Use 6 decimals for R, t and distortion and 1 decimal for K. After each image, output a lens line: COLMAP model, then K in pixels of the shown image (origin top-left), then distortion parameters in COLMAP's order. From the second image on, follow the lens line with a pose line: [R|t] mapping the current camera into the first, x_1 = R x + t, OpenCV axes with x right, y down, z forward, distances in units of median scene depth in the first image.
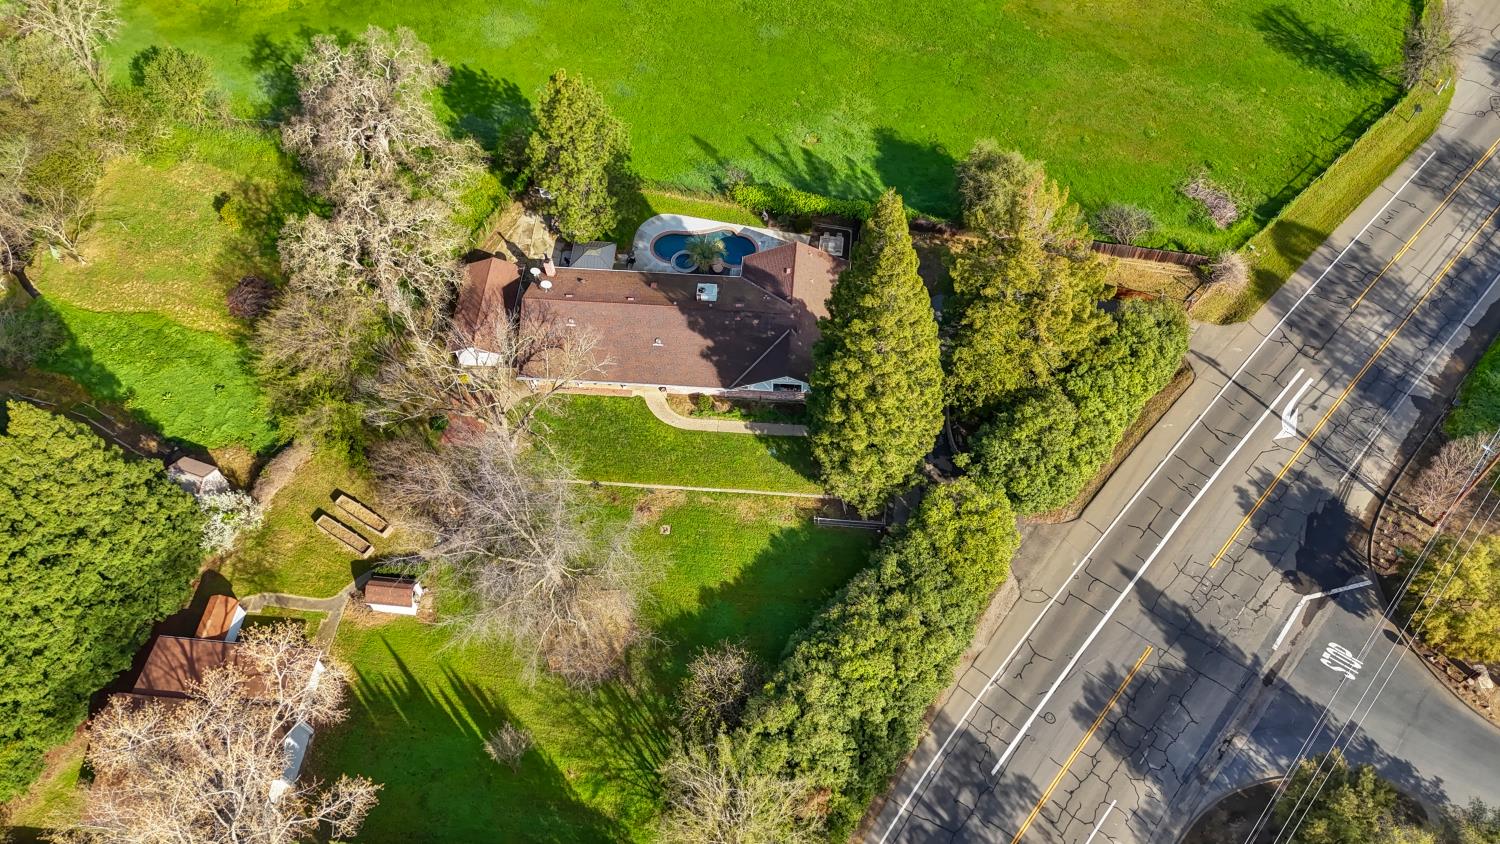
lens RADIAL K [[1127.5, 0, 766.4], [0, 1127.5, 425.4], [0, 0, 1]] dist [0.077361, -0.078262]
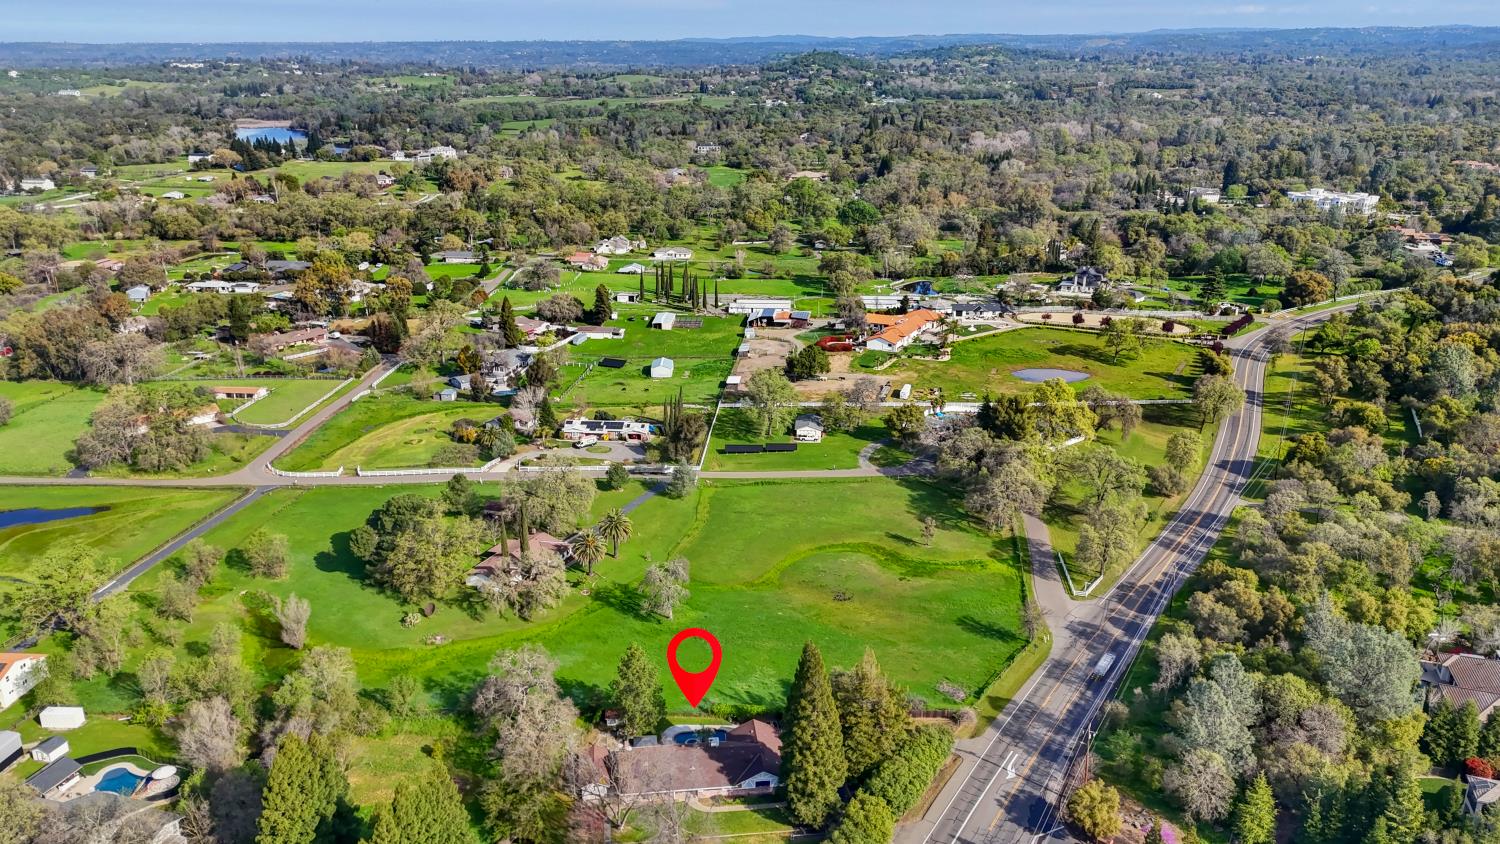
lens RADIAL K [[1127.5, 0, 766.4], [0, 1127.5, 425.4], [0, 0, 1]] dist [0.077361, -0.078262]
pose [[0.980929, -0.051133, 0.187520, -0.308761], [0.157998, 0.771680, -0.616073, 0.689681], [-0.113204, 0.633952, 0.765042, -0.866769]]
